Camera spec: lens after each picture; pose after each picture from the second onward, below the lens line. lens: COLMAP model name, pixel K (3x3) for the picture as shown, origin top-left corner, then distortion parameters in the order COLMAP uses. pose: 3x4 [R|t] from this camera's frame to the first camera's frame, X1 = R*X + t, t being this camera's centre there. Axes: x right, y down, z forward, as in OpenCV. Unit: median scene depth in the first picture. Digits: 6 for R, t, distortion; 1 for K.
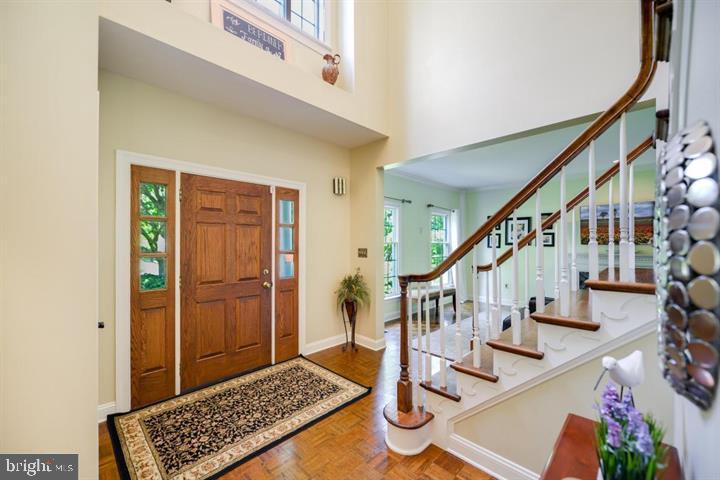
lens RADIAL K [[291.0, 0, 360.0], [0, 291.0, 240.0], [0, 0, 1]] dist [-0.000257, -0.000015]
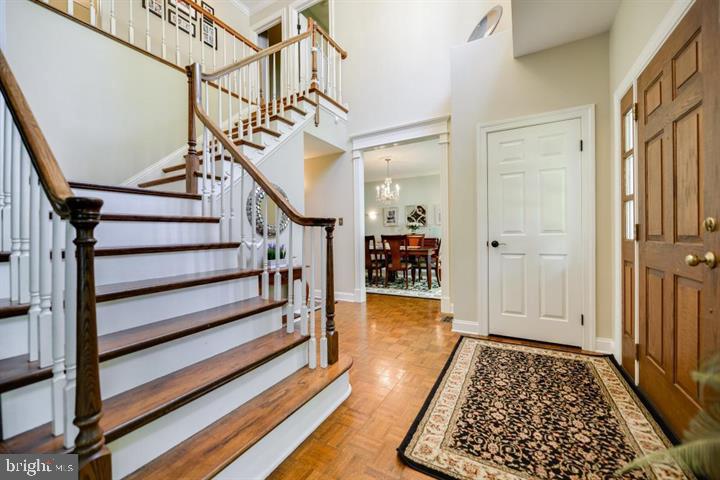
lens RADIAL K [[291.0, 0, 360.0], [0, 291.0, 240.0], [0, 0, 1]] dist [-0.000257, -0.000015]
pose [[-0.965627, 0.010226, -0.259730, 0.252592], [0.009733, 0.999948, 0.003186, 0.167246], [0.259749, 0.000548, -0.965676, 1.639985]]
